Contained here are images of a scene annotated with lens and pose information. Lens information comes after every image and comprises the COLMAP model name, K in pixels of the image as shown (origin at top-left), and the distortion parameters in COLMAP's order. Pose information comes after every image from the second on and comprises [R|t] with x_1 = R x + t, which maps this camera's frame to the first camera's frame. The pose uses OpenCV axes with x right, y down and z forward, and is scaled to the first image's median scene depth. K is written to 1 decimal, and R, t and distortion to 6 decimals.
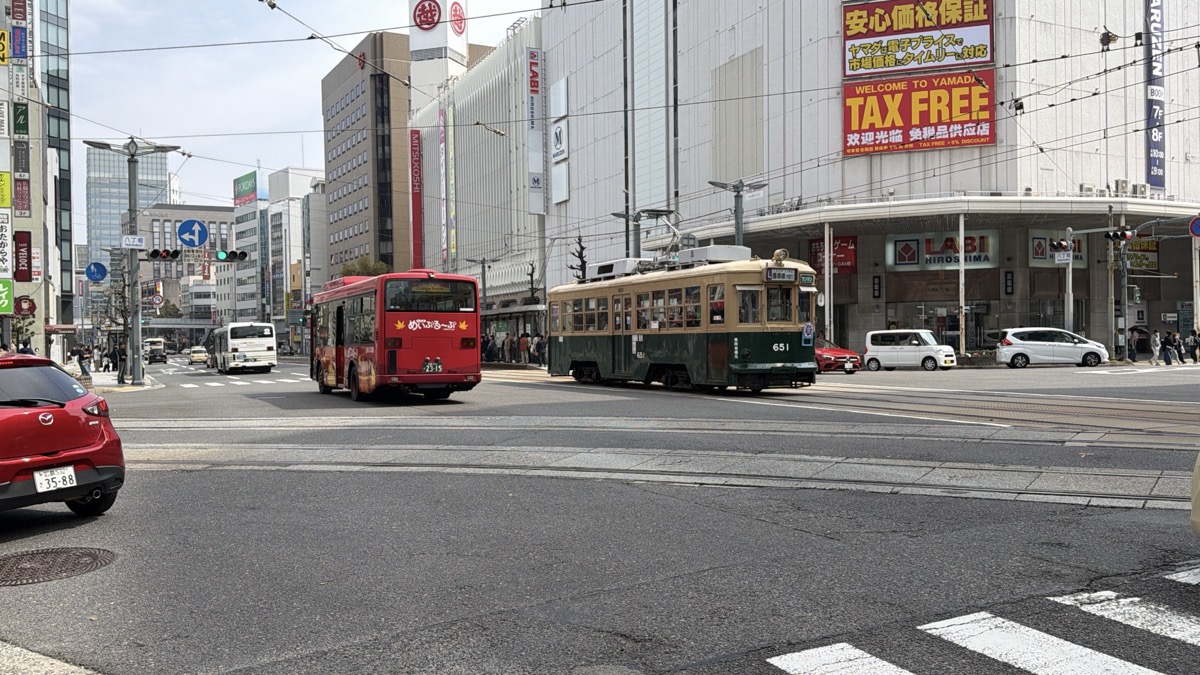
lens RADIAL K [[1086.0, 0, 600.0], [0, 1086.0, 337.5], [0, 0, 1]] dist [0.085281, -0.004067]
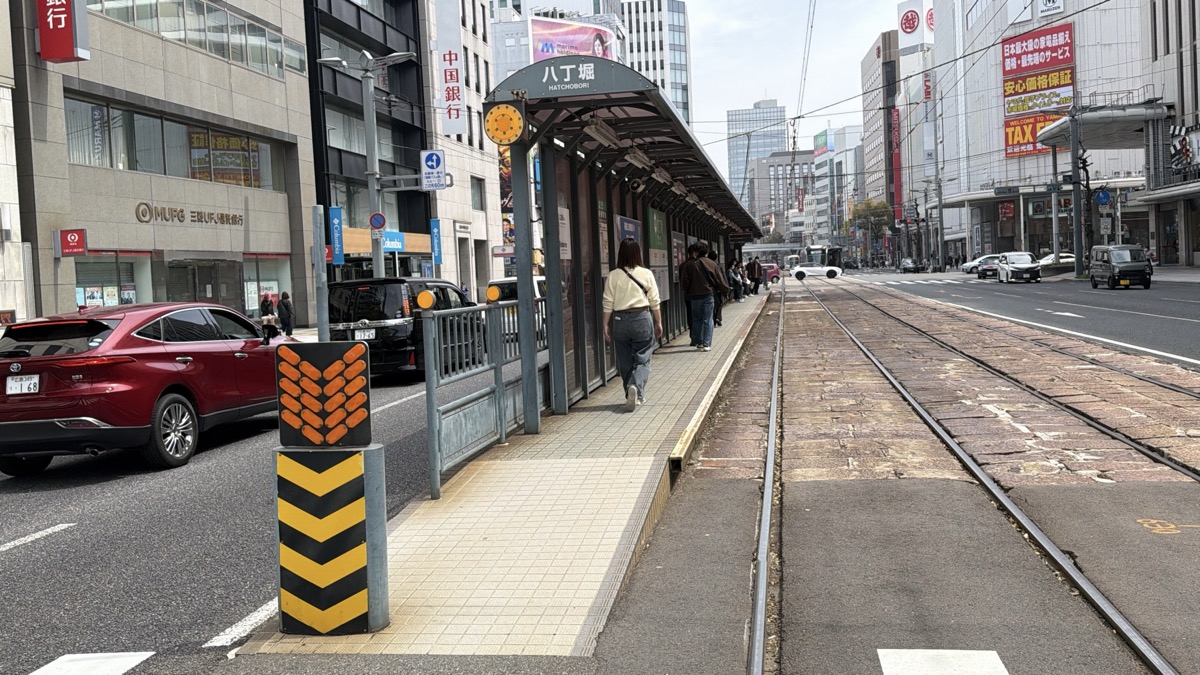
lens RADIAL K [[1086.0, 0, 600.0], [0, 1086.0, 337.5], [0, 0, 1]] dist [0.085281, -0.004067]
pose [[0.835257, 0.004726, -0.549839, 0.692524], [0.040981, 0.996647, 0.070821, -0.020909], [0.548330, -0.081686, 0.832263, -1.010711]]
